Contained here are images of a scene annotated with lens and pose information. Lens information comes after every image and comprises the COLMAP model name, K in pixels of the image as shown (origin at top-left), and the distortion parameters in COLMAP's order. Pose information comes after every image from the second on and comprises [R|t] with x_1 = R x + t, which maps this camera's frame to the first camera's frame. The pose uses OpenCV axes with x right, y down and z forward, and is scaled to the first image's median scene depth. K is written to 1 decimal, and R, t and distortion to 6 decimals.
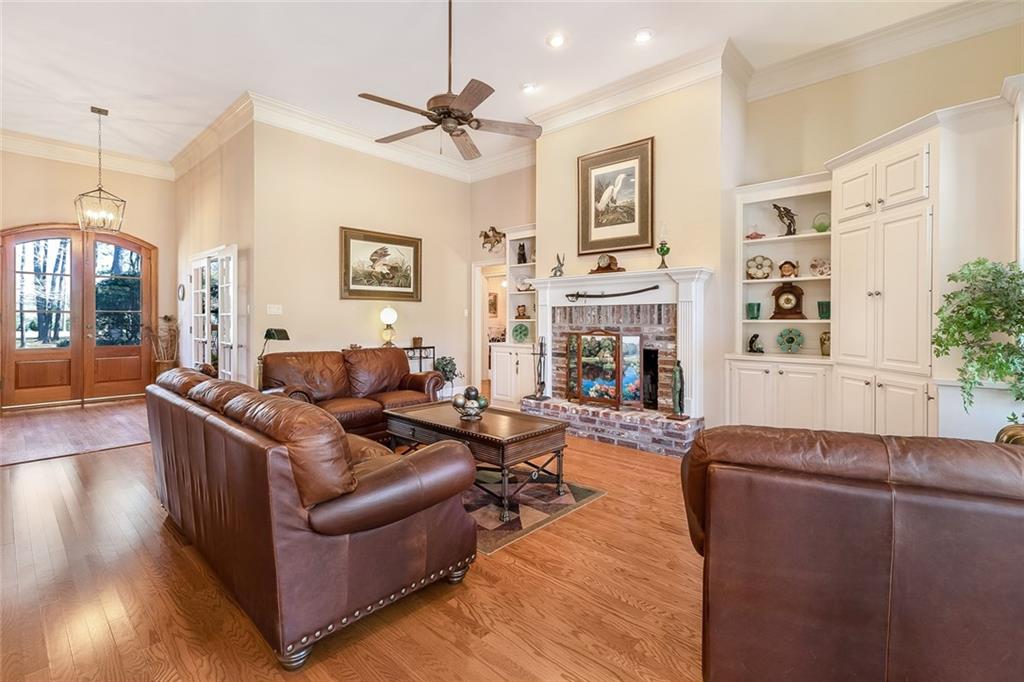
lens RADIAL K [[467.7, 0, 511.3], [0, 467.7, 331.5], [0, 0, 1]] dist [-0.000133, -0.000027]
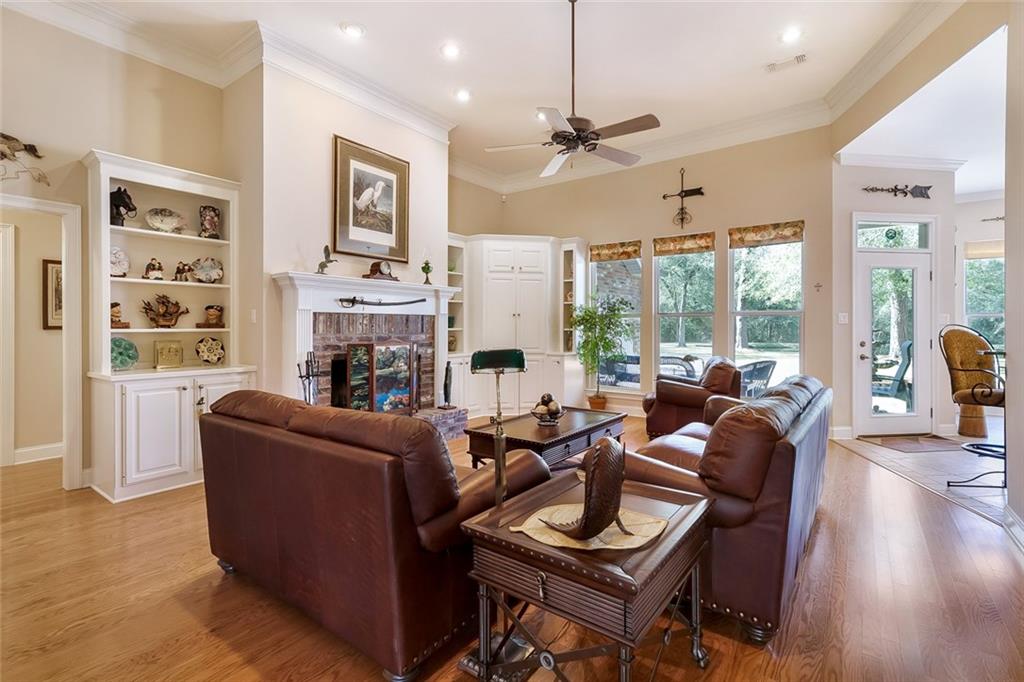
lens RADIAL K [[463.4, 0, 512.0], [0, 463.4, 341.0], [0, 0, 1]] dist [-0.001613, -0.000069]
pose [[-0.102677, -0.031569, 0.994214, -0.771298], [0.023530, 0.999140, 0.034155, -0.026458], [-0.994436, 0.026901, -0.101845, 0.830975]]
